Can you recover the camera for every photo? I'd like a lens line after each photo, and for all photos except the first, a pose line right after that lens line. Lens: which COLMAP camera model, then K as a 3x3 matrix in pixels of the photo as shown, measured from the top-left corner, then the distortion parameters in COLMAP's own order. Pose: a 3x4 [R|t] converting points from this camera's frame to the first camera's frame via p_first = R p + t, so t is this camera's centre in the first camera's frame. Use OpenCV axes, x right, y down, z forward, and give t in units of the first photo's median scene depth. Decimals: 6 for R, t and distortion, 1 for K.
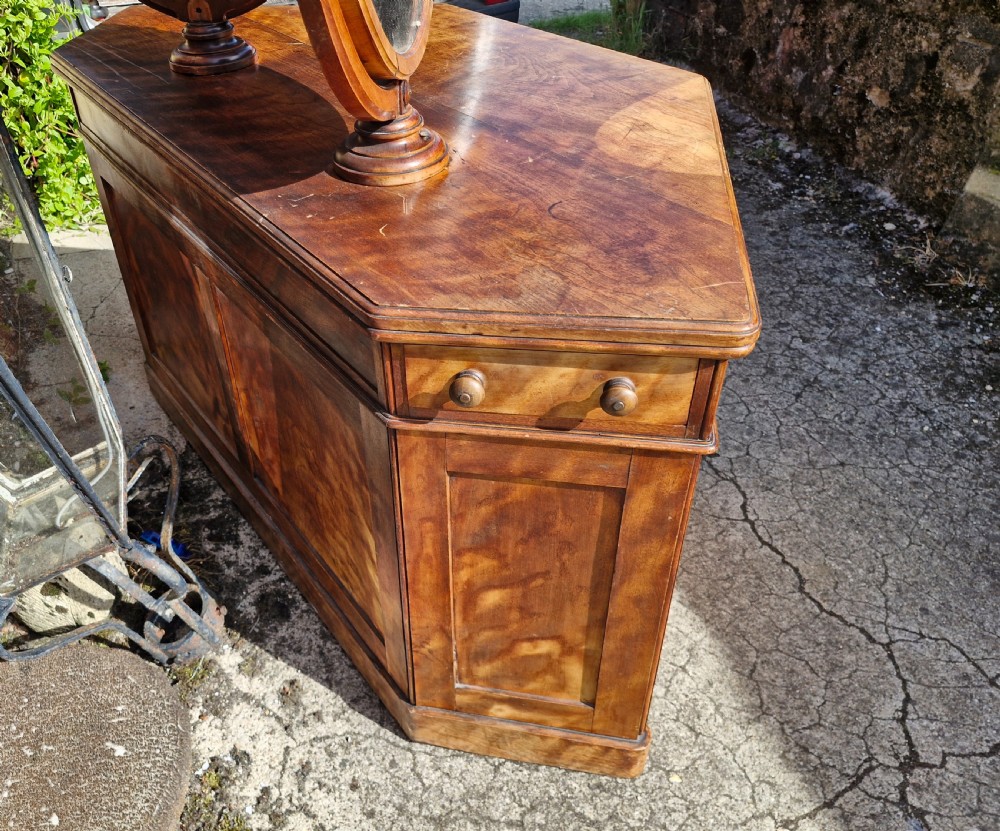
lens RADIAL K [[835.1, 0, 402.2], [0, 835.1, 441.3], [0, 0, 1]] dist [0.034871, -0.036594]
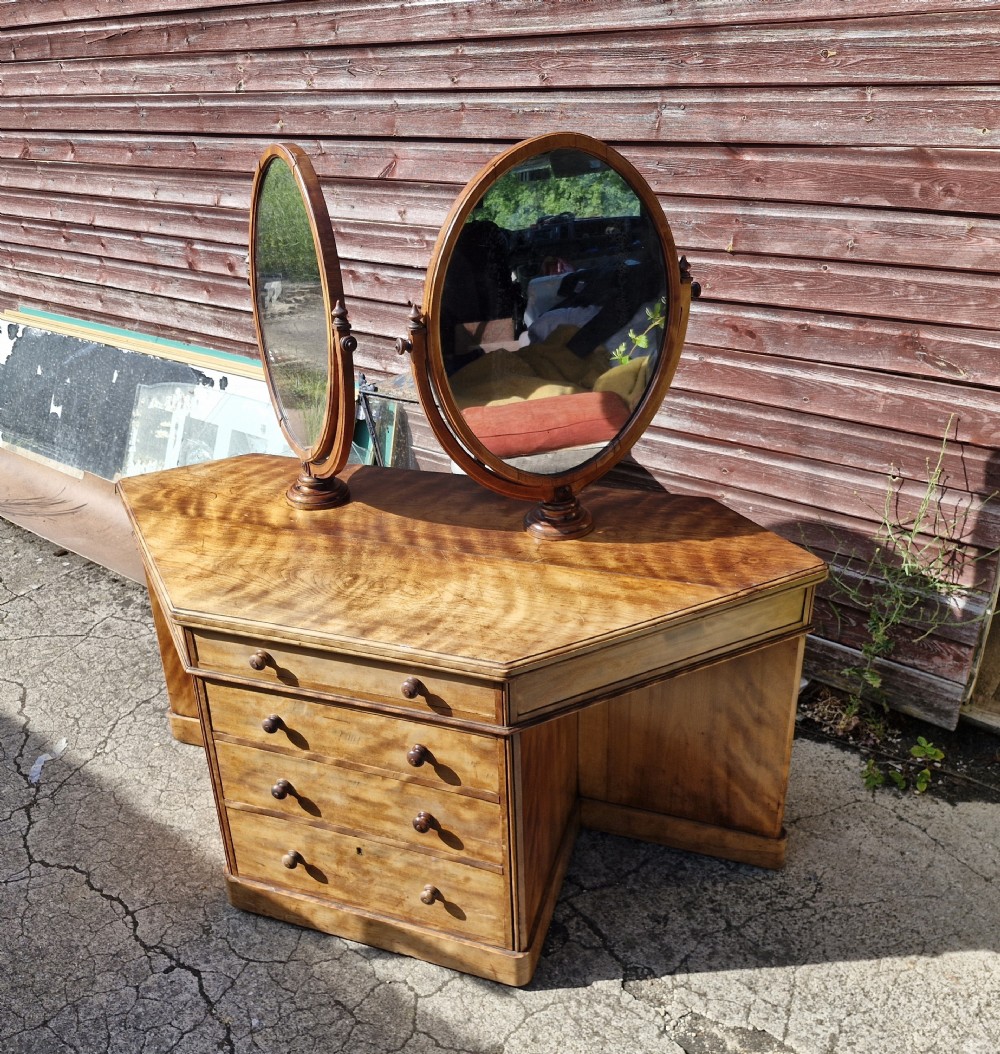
lens RADIAL K [[1002.1, 0, 439.0], [0, 1002.1, 496.7], [0, 0, 1]] dist [0.015092, 0.000000]
pose [[-0.796906, 0.350006, -0.492379, 0.616383], [-0.301093, 0.476481, 0.826020, -1.613063], [0.523721, 0.806512, -0.274326, 1.264388]]
